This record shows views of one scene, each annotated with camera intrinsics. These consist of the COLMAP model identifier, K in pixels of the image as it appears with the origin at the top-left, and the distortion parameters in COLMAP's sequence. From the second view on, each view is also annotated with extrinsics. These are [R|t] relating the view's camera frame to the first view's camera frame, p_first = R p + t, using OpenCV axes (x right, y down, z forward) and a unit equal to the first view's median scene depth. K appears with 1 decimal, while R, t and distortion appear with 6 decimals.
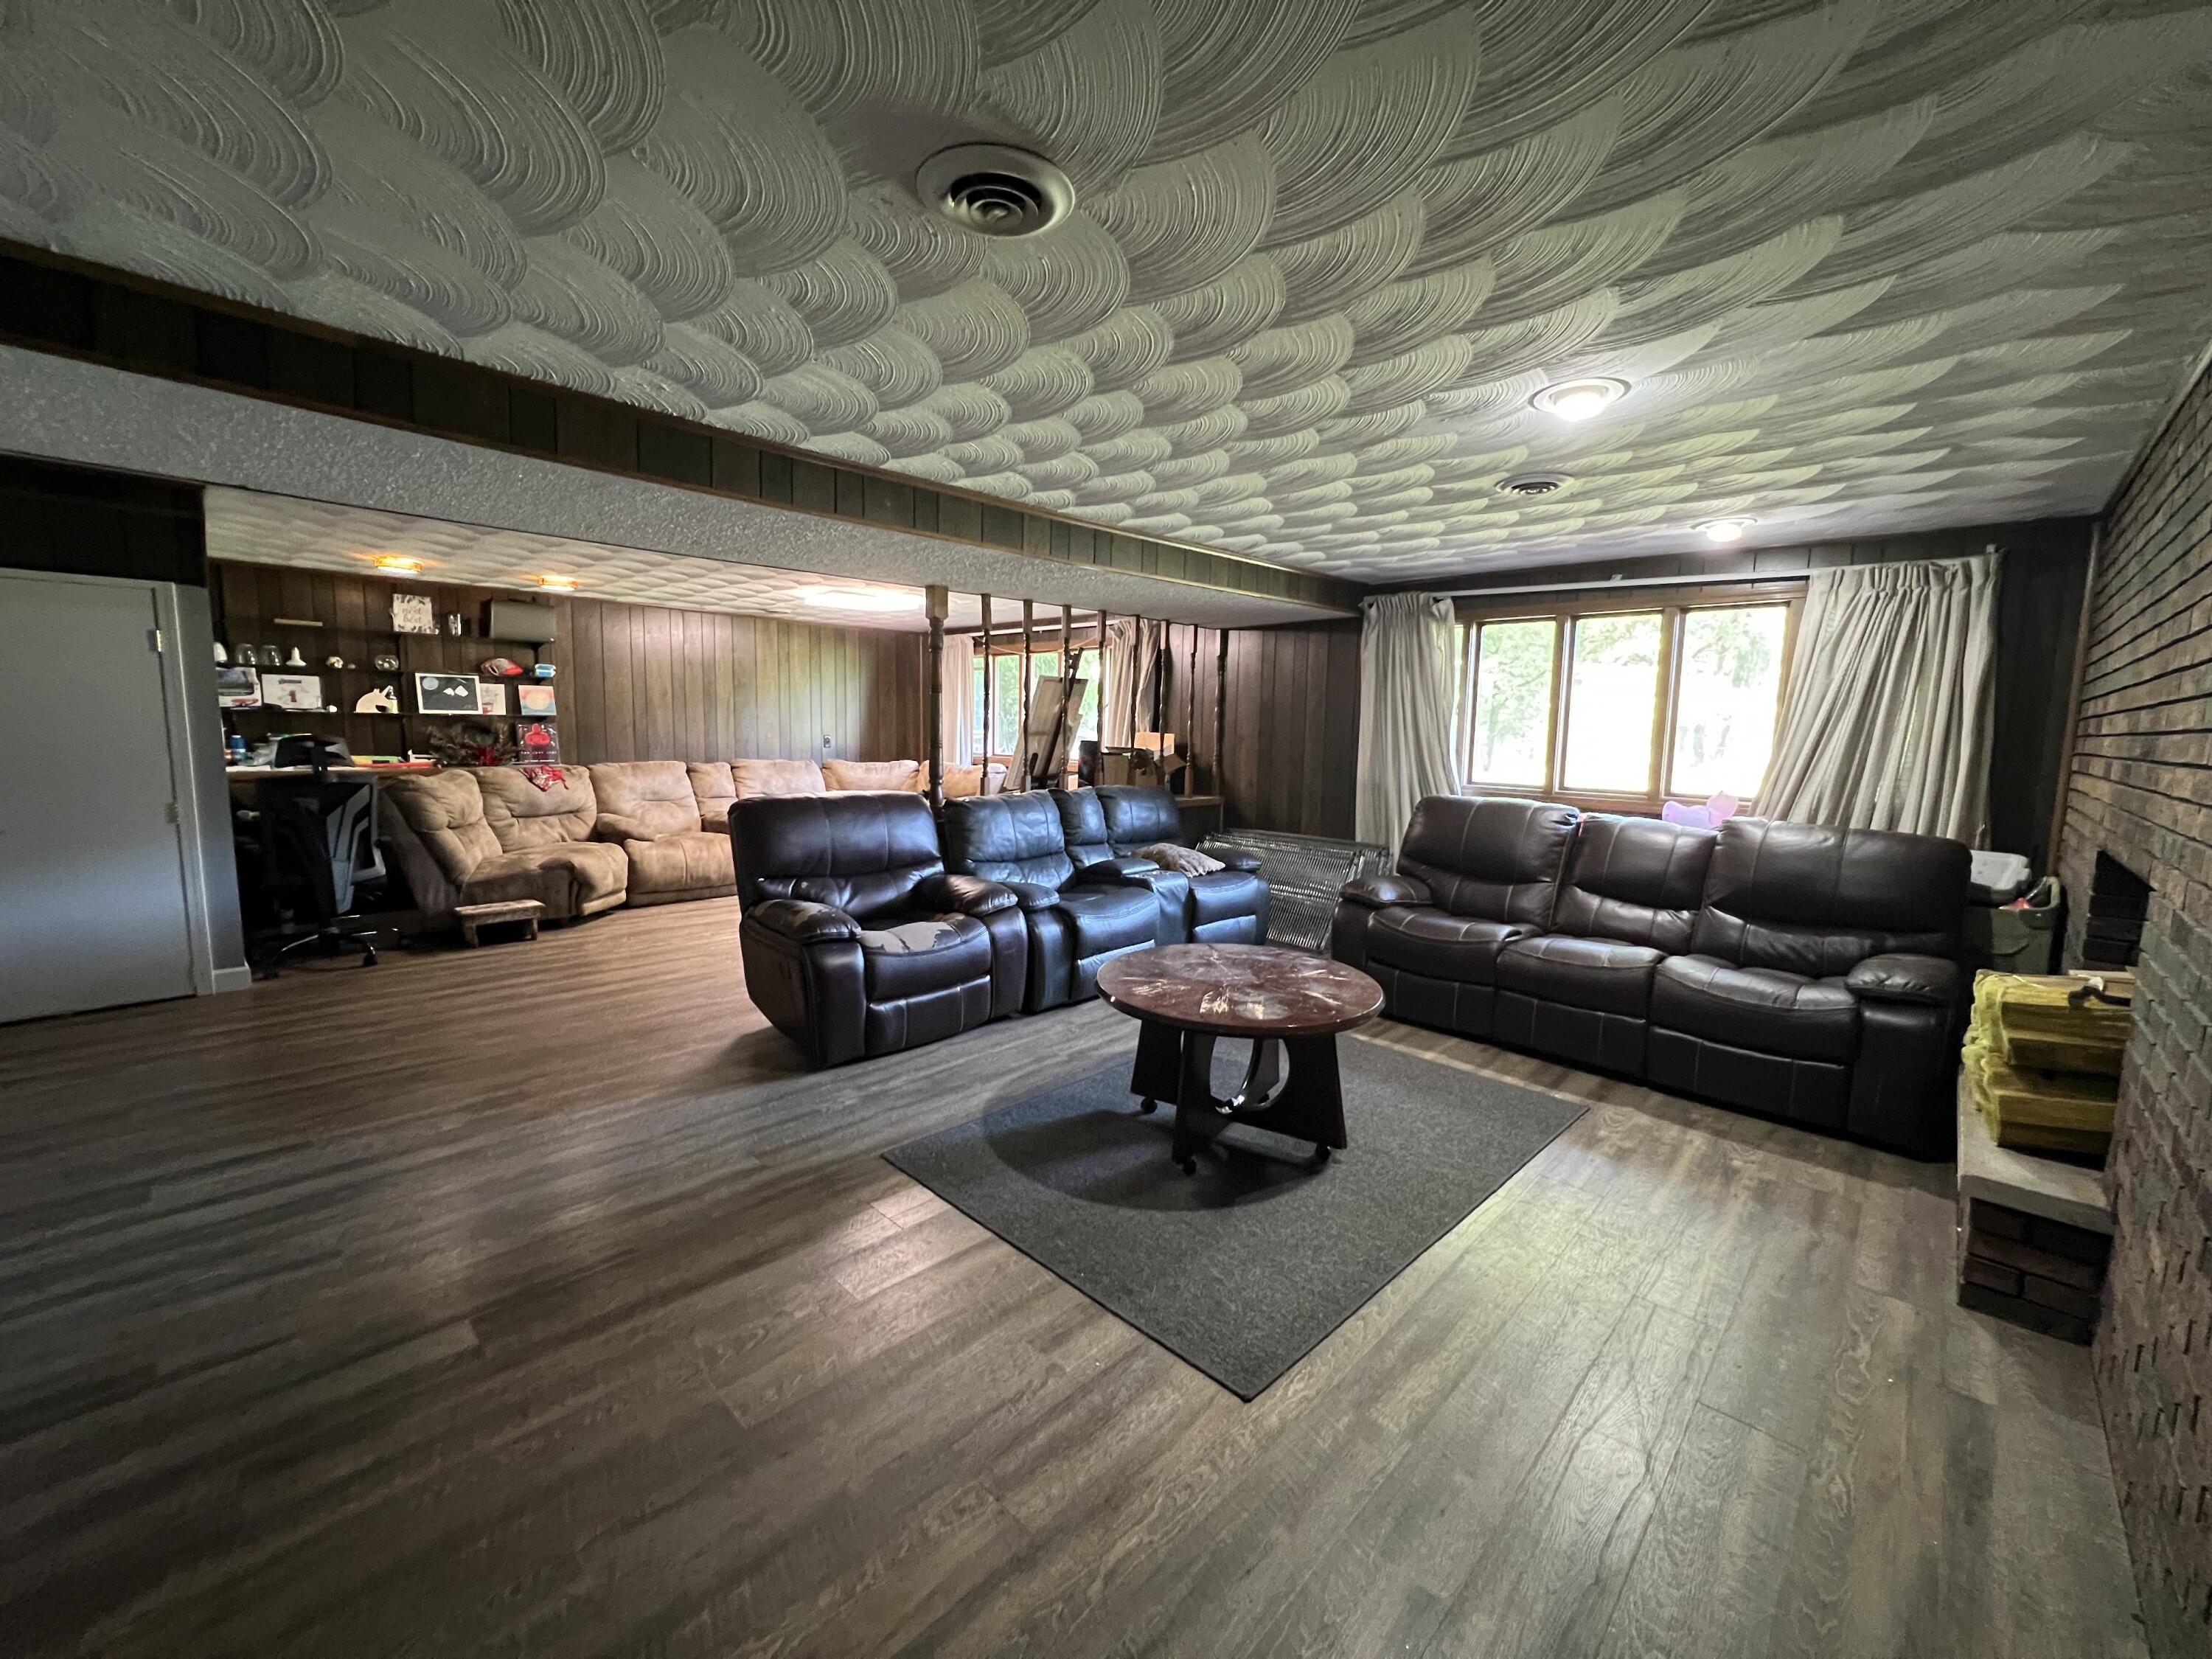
lens RADIAL K [[885.1, 0, 1099.3], [0, 885.1, 823.9], [0, 0, 1]] dist [-0.000409, 0.000281]
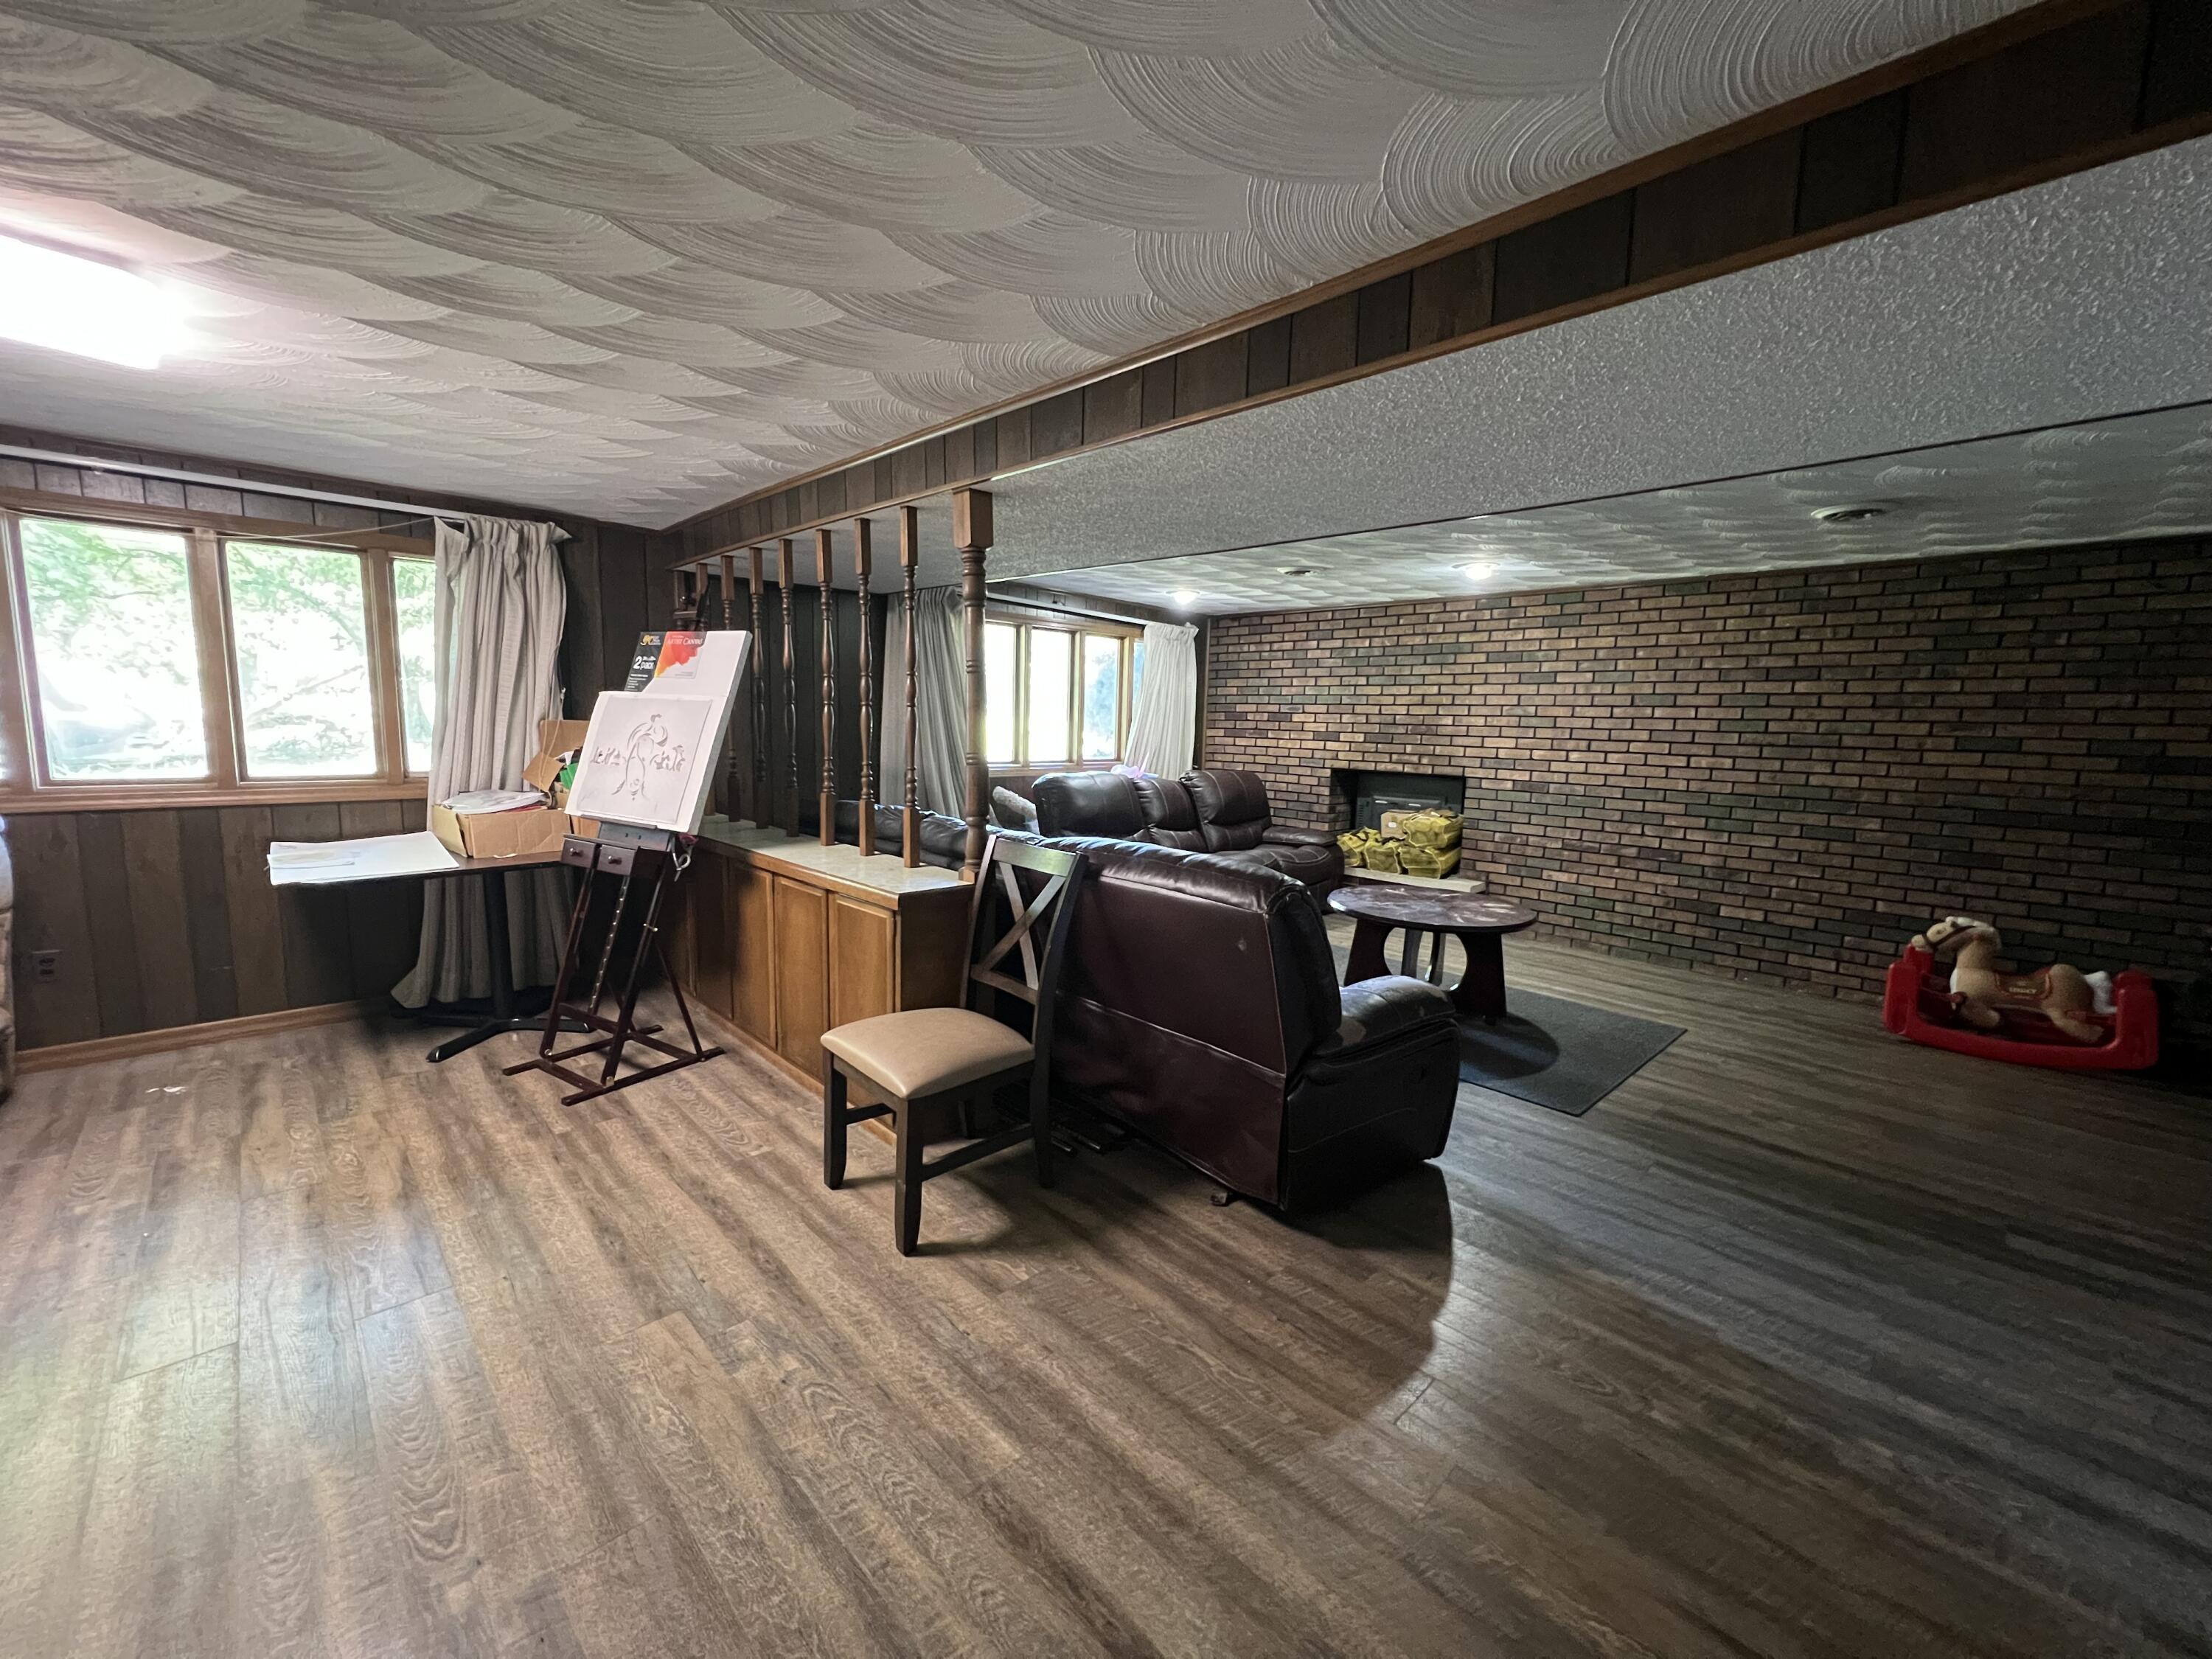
lens RADIAL K [[873.9, 0, 1095.6], [0, 873.9, 828.1], [0, 0, 1]] dist [-0.000400, 0.000051]
pose [[0.043528, -0.144309, 0.988575, -0.929692], [0.087742, 0.986241, 0.140105, -0.142541], [-0.995192, 0.080641, 0.055591, 1.060957]]
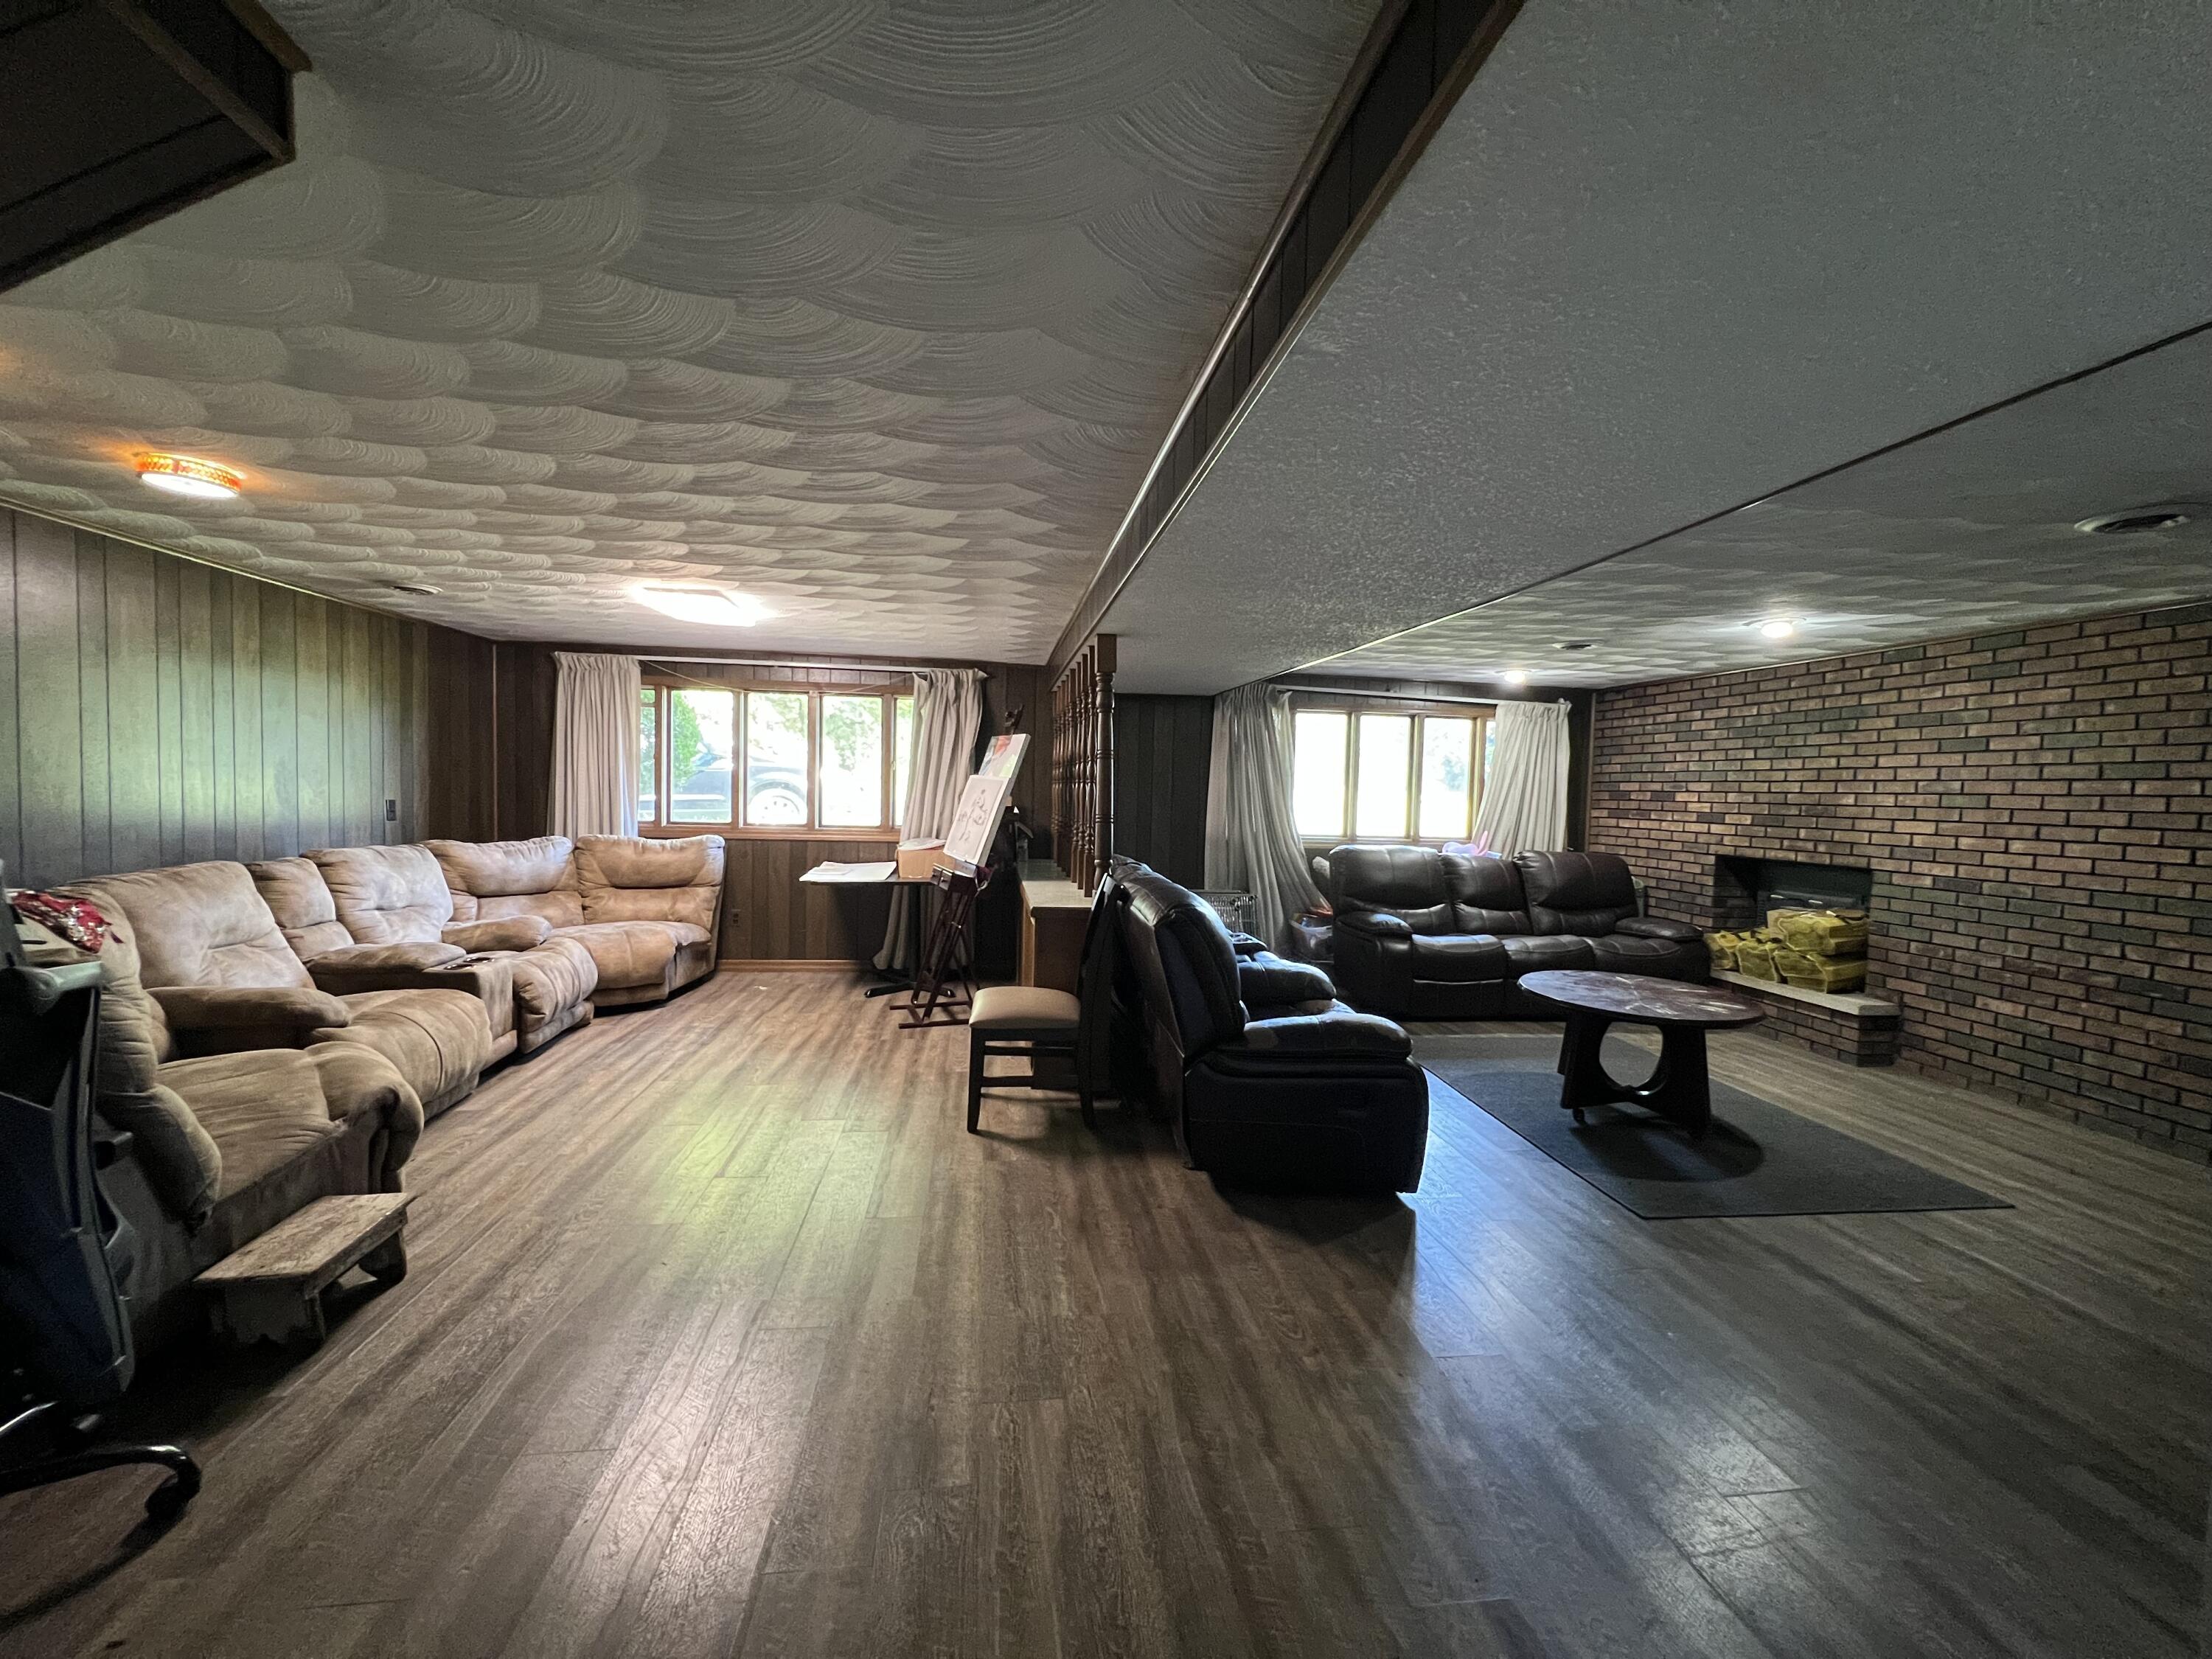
lens RADIAL K [[874.1, 0, 1106.0], [0, 874.1, 829.5], [0, 0, 1]] dist [0.000406, 0.000216]
pose [[0.622331, -0.041266, 0.781665, -1.001302], [0.074008, 0.997238, -0.006276, -0.088437], [-0.779247, 0.061756, 0.623666, 0.571761]]
